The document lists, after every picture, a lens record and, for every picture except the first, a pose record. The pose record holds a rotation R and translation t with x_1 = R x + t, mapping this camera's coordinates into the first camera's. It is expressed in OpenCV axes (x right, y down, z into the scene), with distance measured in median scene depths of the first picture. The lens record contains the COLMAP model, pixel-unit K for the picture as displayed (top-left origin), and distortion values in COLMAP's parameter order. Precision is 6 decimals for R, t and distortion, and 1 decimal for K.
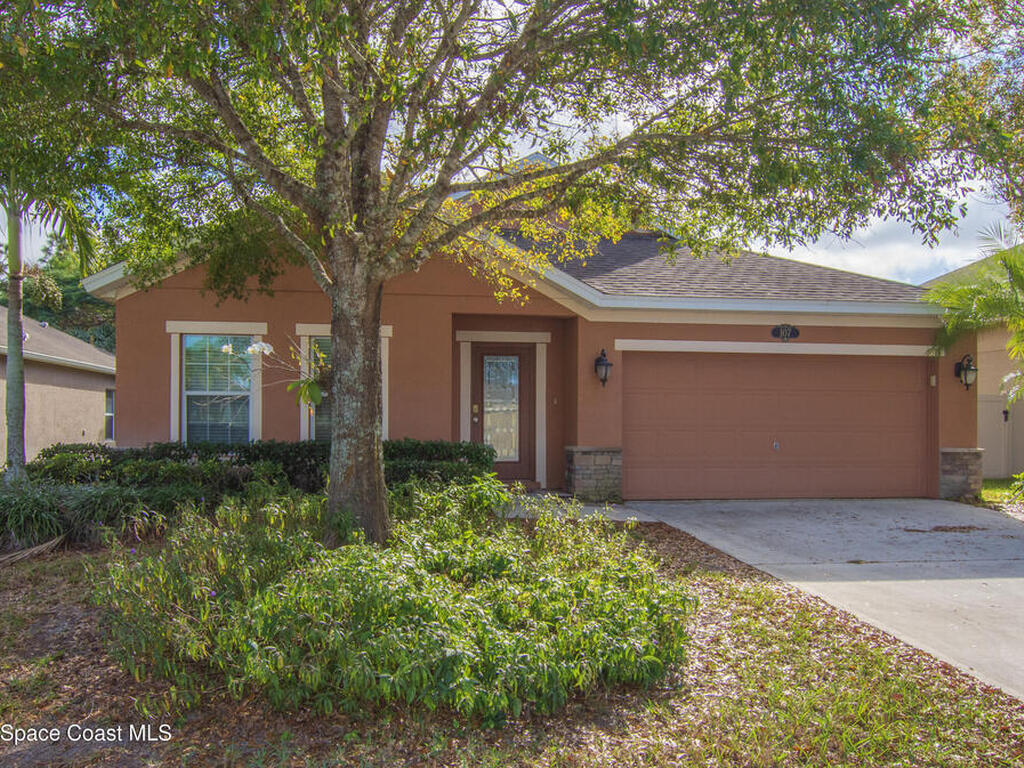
lens RADIAL K [[552.1, 0, 543.3], [0, 552.1, 407.7], [0, 0, 1]] dist [-0.002233, -0.000511]
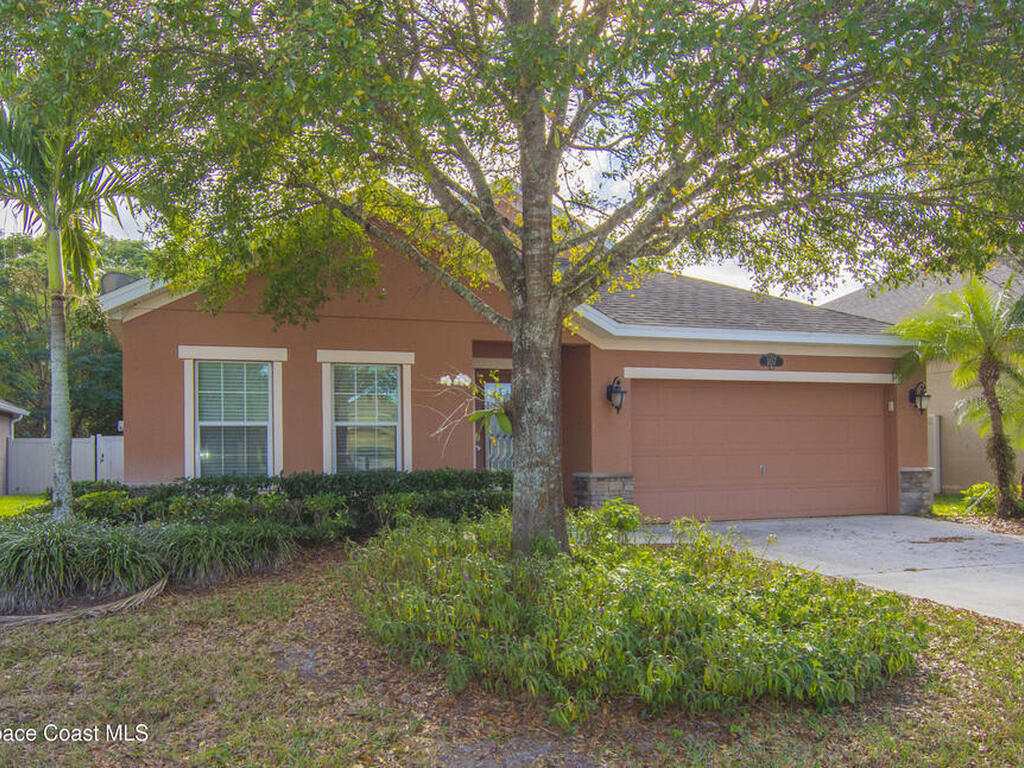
lens RADIAL K [[583.5, 0, 480.2], [0, 583.5, 428.5], [0, 0, 1]] dist [0.002670, -0.004159]
pose [[0.990175, -0.010386, 0.139449, -0.289804], [0.011980, 0.999872, -0.010592, -0.002480], [-0.139321, 0.012159, 0.990173, -0.031097]]
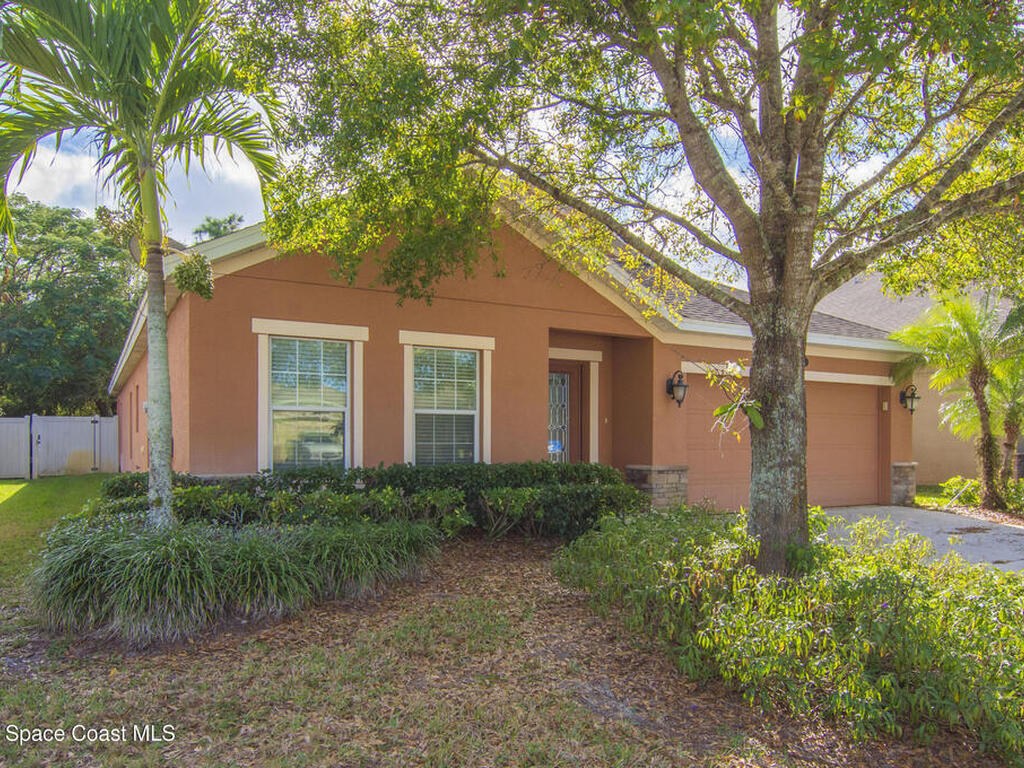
lens RADIAL K [[552.1, 0, 479.7], [0, 552.1, 425.2], [0, 0, 1]] dist [-0.002233, -0.000511]
pose [[0.959037, 0.006996, 0.283194, -0.532440], [-0.008801, 0.999948, 0.005104, -0.006889], [-0.283144, -0.007387, 0.959049, 0.116694]]
